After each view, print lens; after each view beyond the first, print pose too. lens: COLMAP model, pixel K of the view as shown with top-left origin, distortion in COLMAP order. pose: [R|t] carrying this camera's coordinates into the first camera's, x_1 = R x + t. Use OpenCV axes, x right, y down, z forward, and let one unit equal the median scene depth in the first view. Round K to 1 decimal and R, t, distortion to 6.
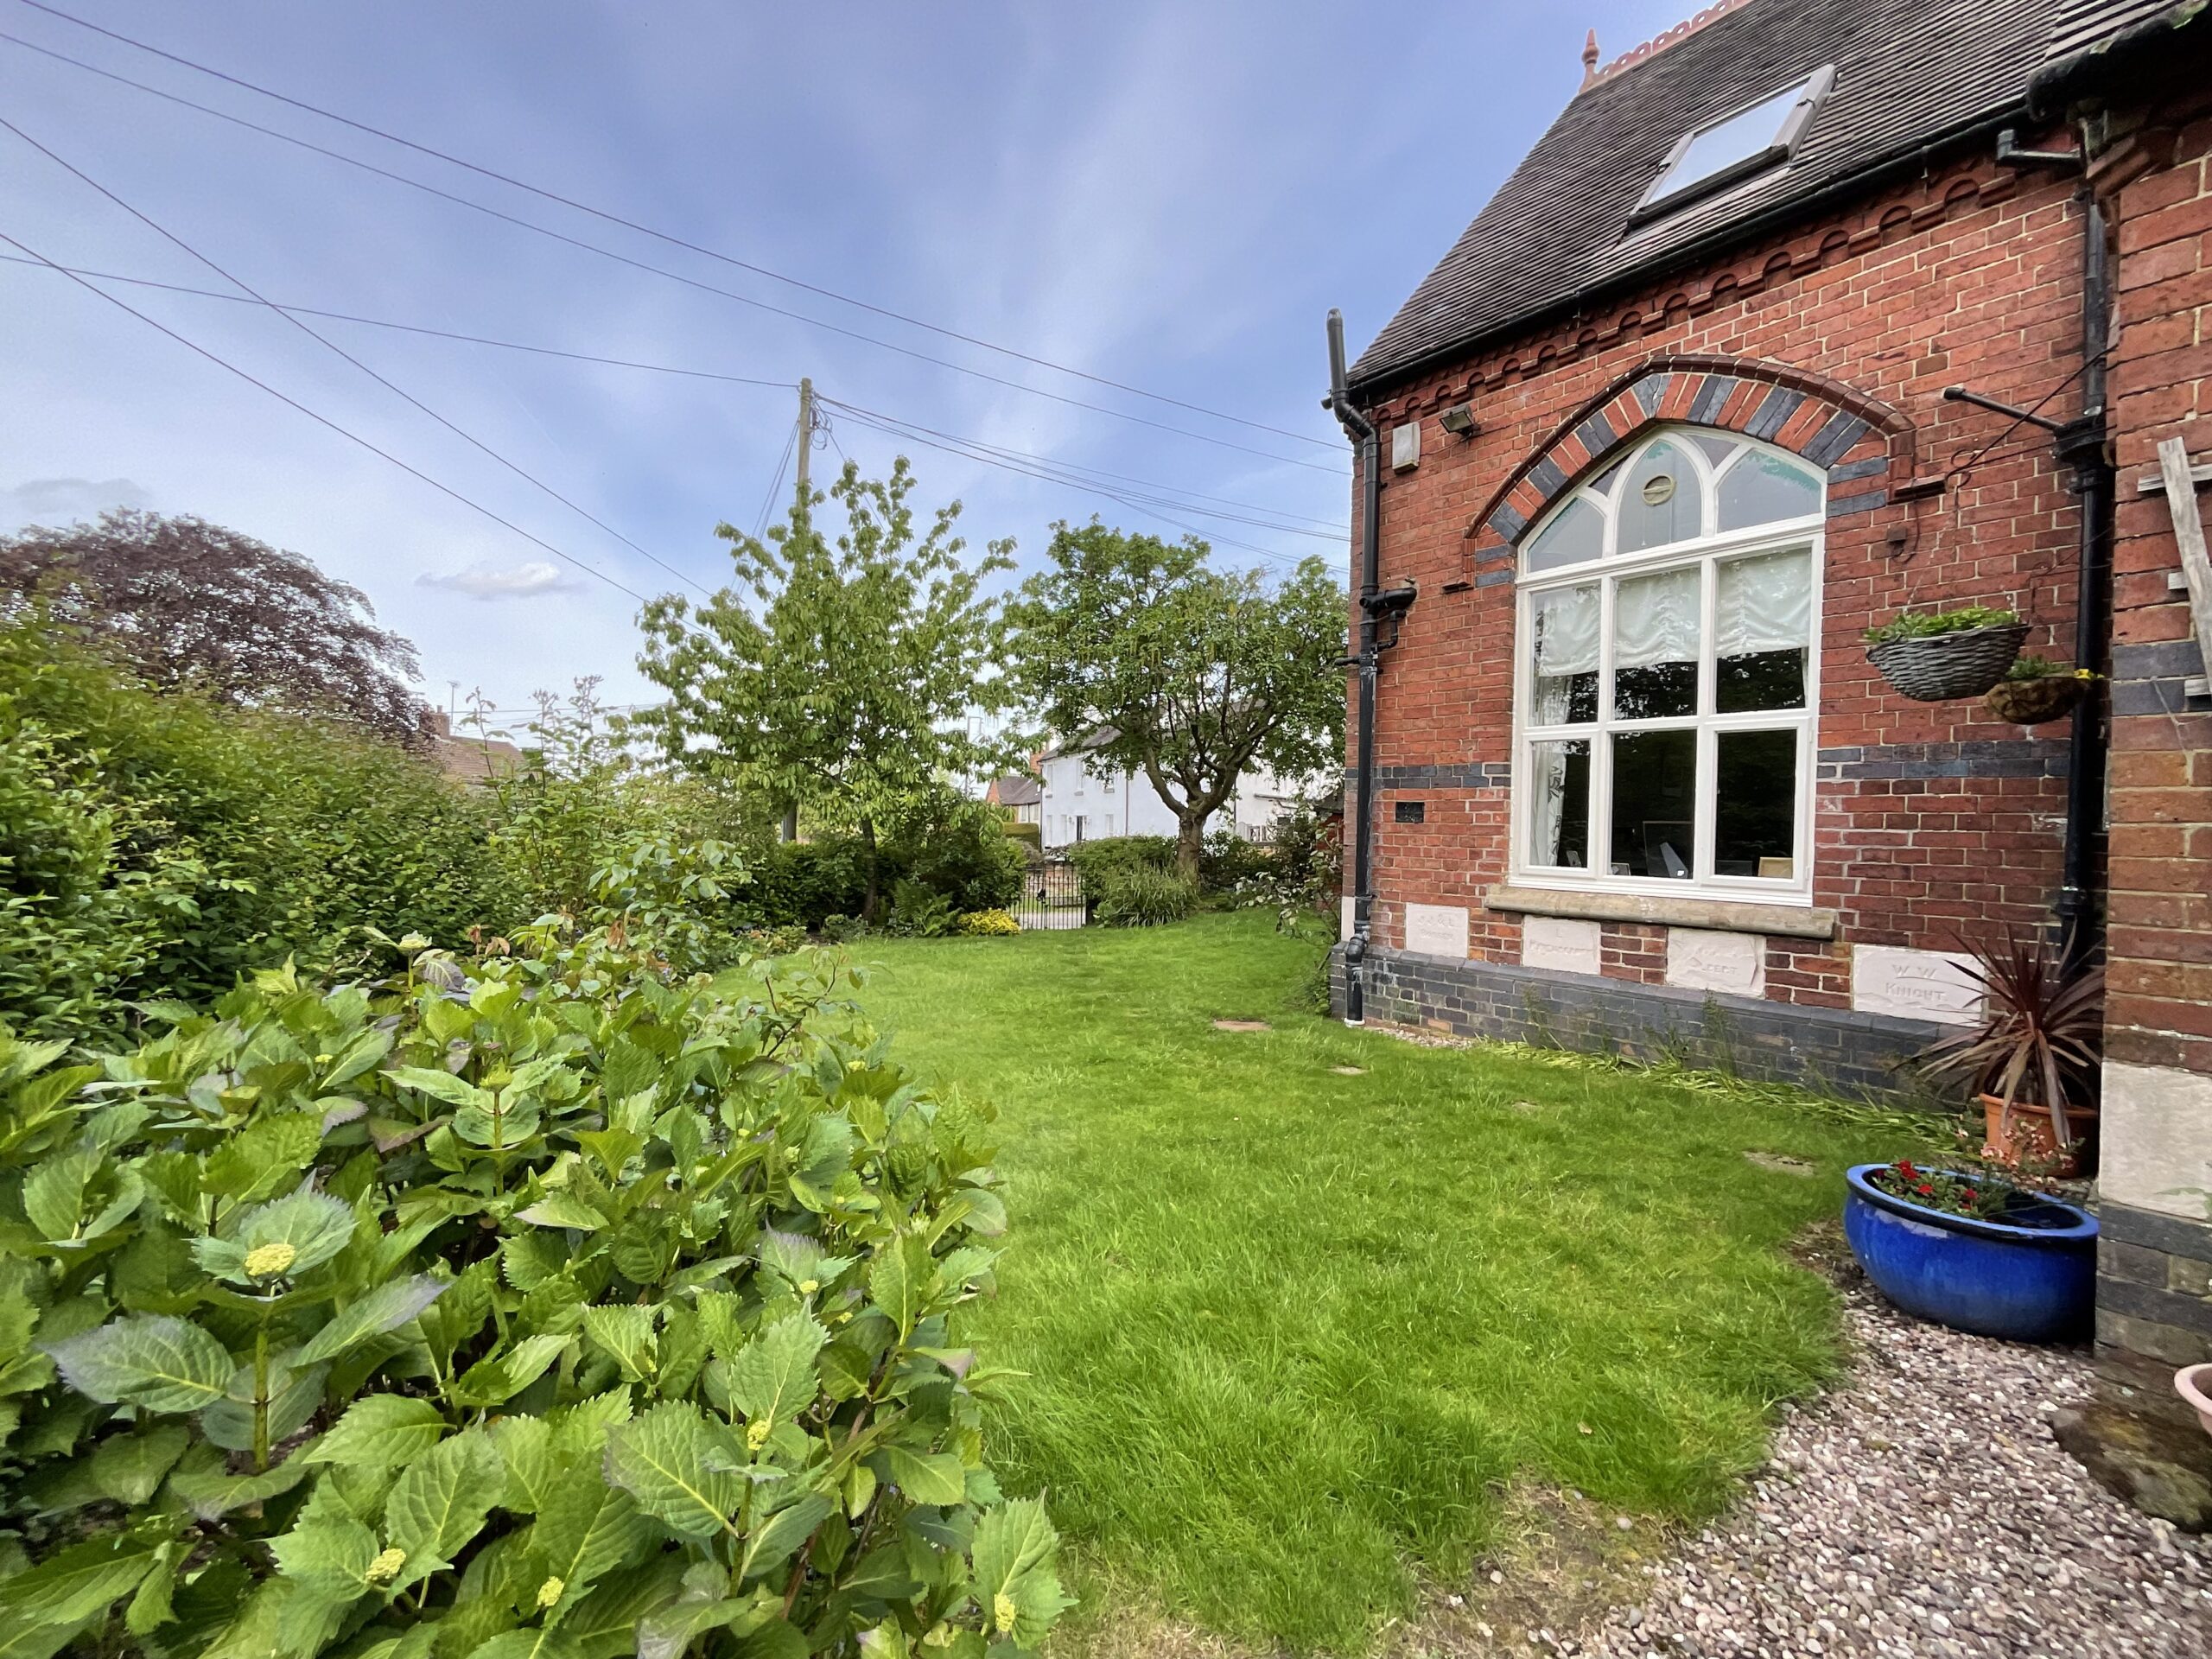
lens RADIAL K [[897.4, 0, 1110.2], [0, 897.4, 828.6], [0, 0, 1]] dist [-0.000235, -0.000152]
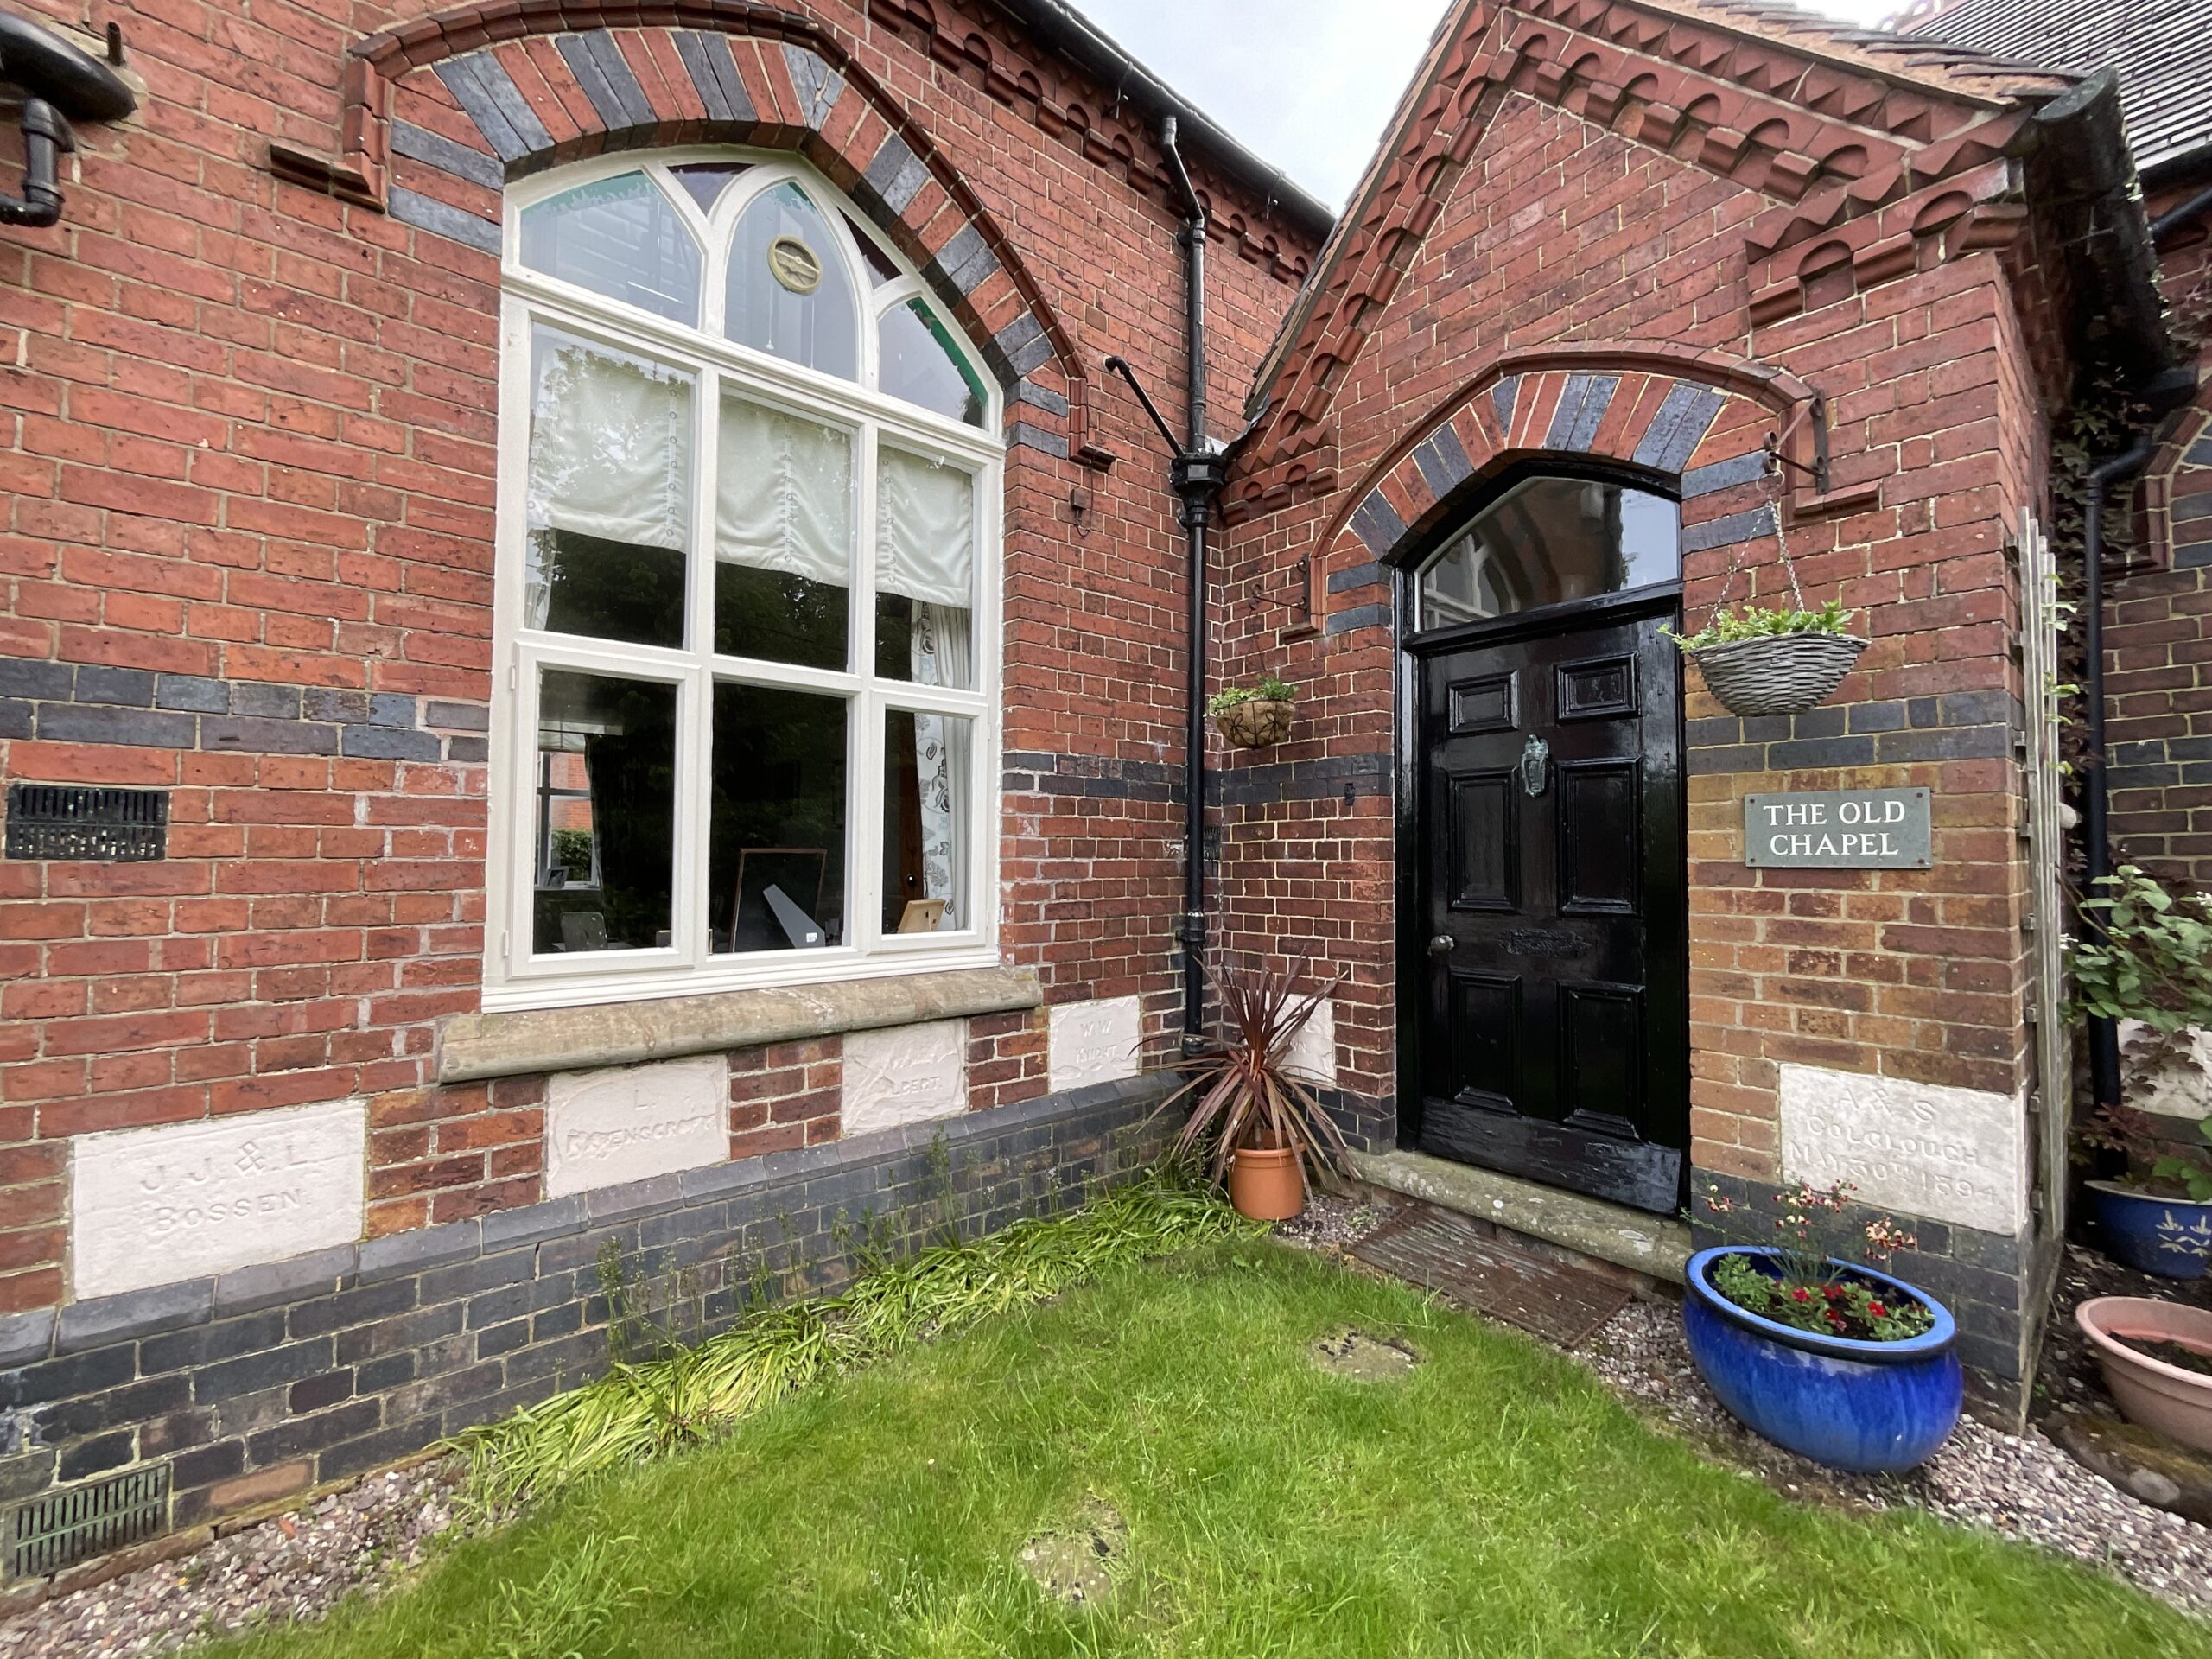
lens RADIAL K [[897.4, 0, 1111.8], [0, 897.4, 824.9], [0, 0, 1]] dist [-0.000235, -0.000152]
pose [[-0.005252, 0.005978, 0.999968, 0.046618], [-0.001268, 0.999981, -0.005985, -0.020427], [-0.999985, -0.001299, -0.005244, 0.810642]]
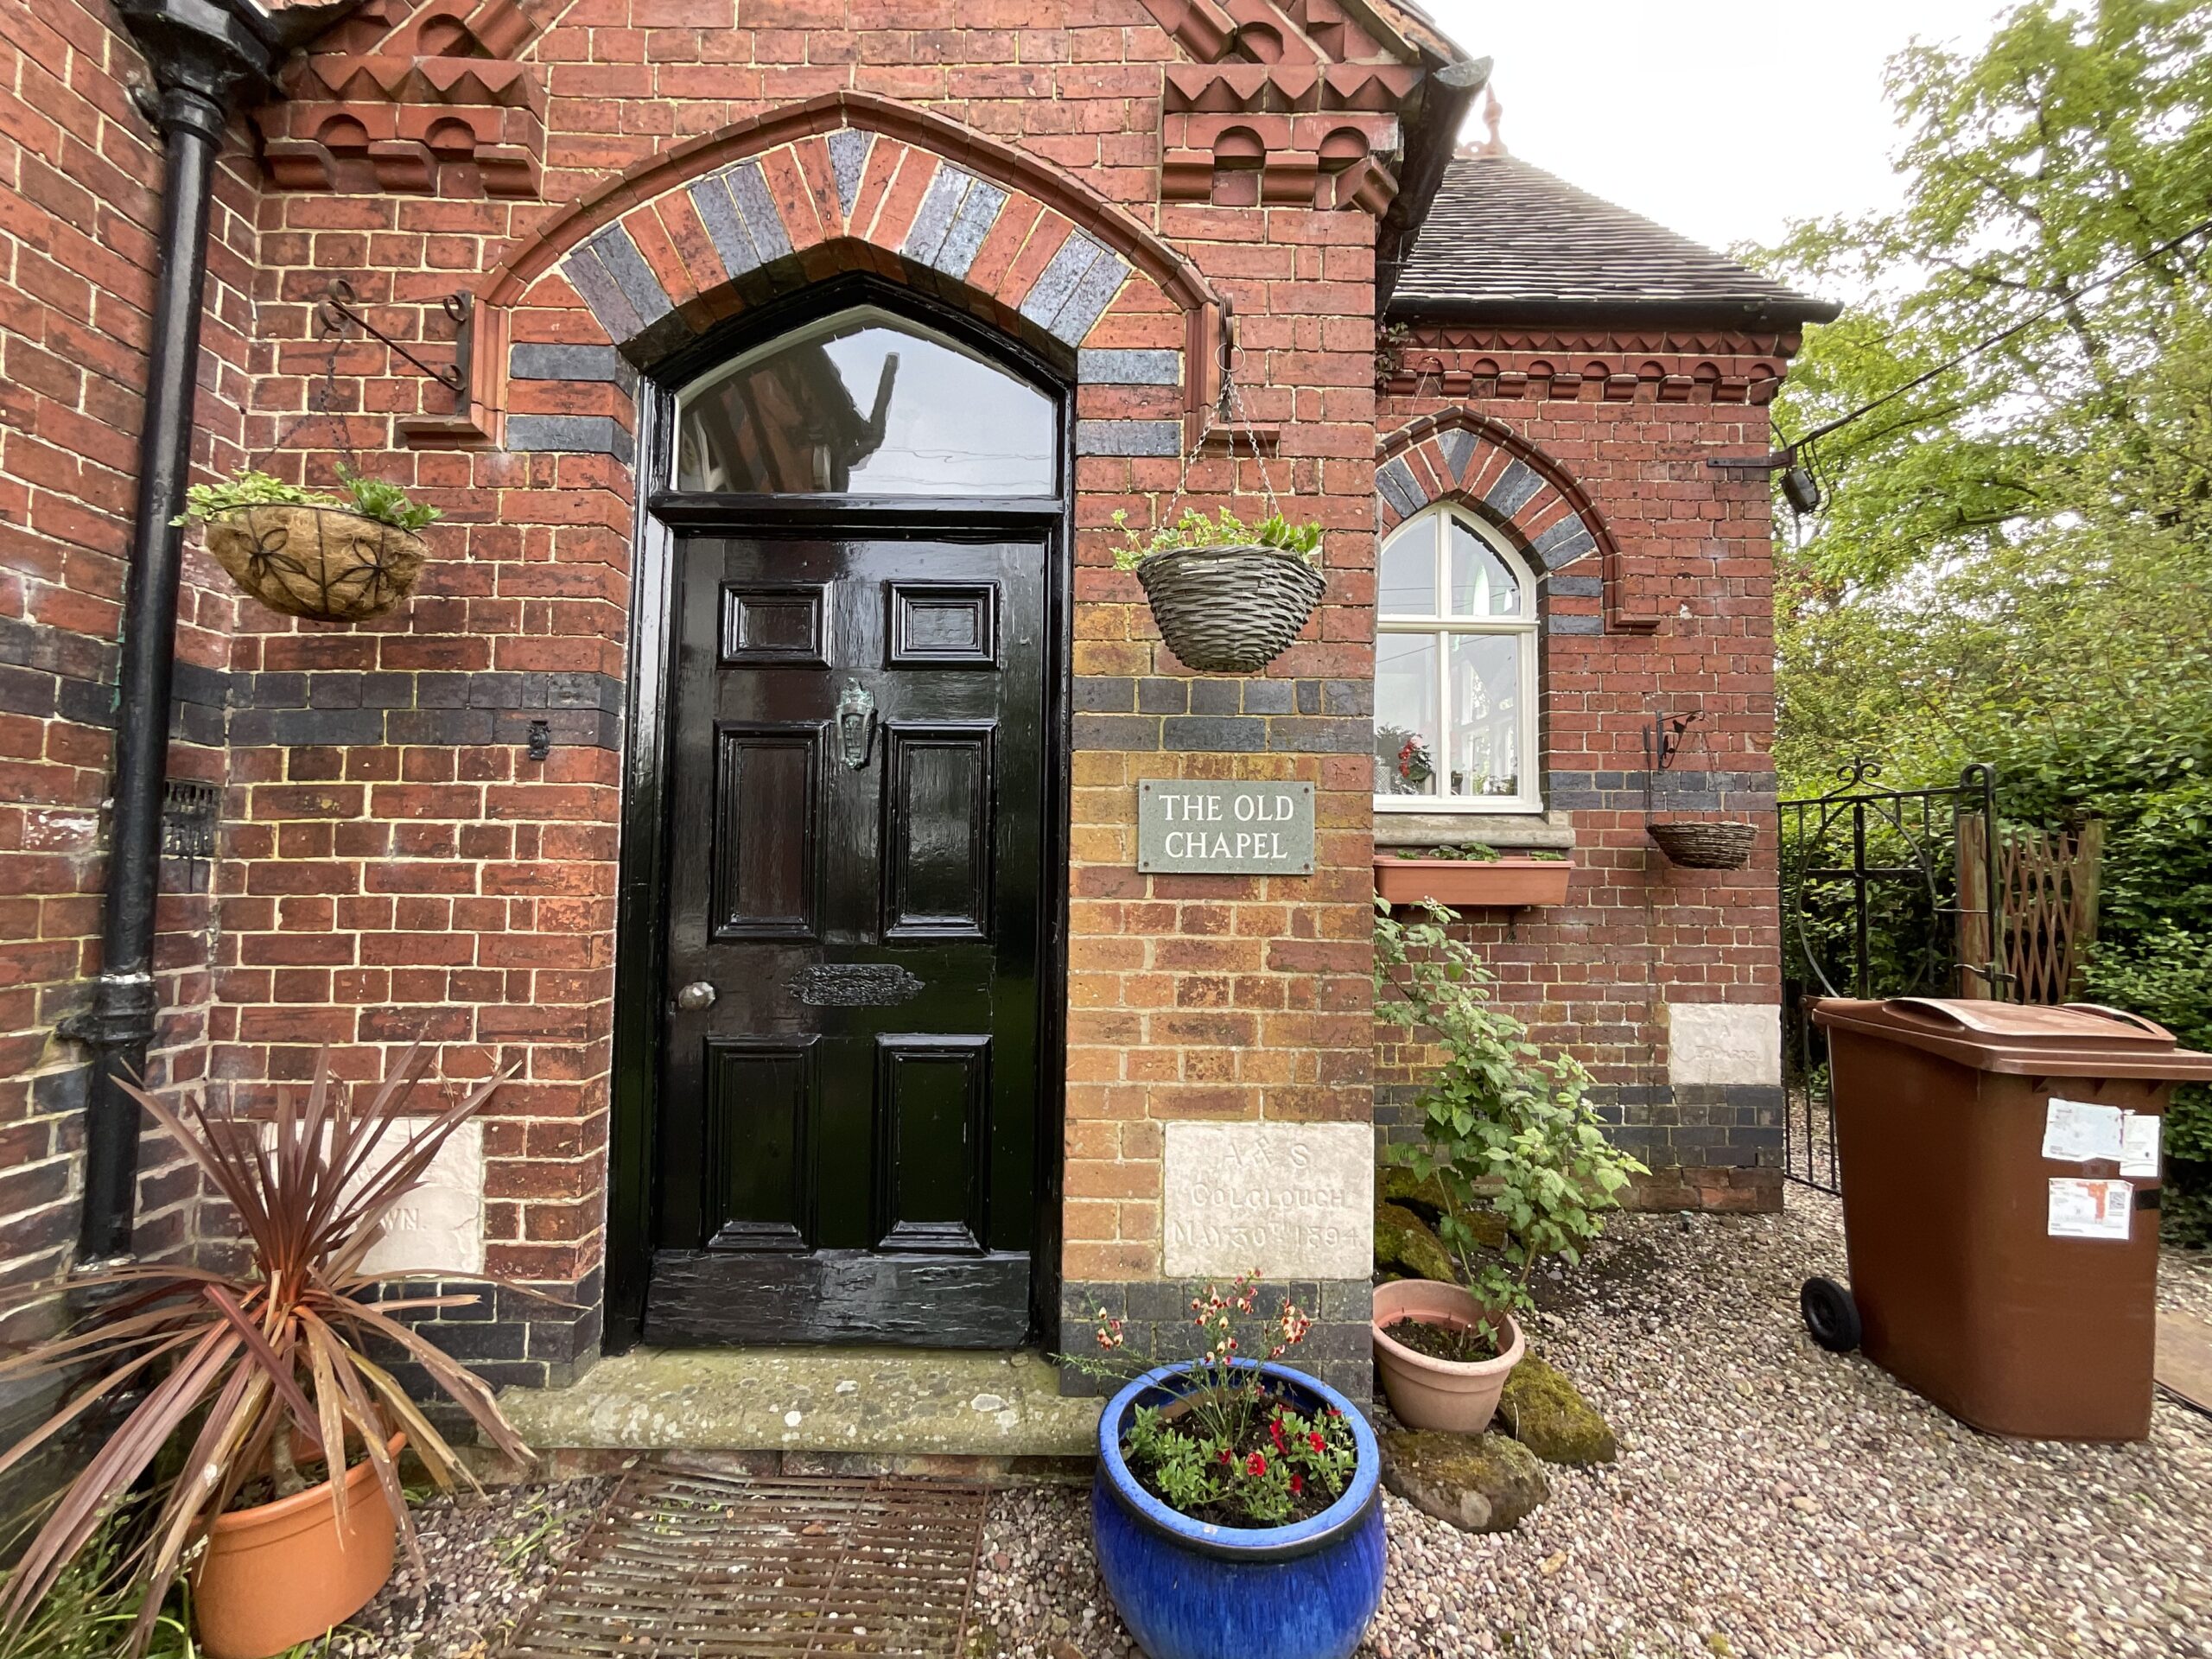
lens RADIAL K [[897.4, 0, 1098.6], [0, 897.4, 828.4], [0, 0, 1]] dist [-0.000235, -0.000152]
pose [[-0.766082, -0.008032, 0.642693, 0.304174], [-0.032983, 0.999096, -0.026830, -0.008845], [-0.641896, -0.041752, -0.765654, 0.762917]]
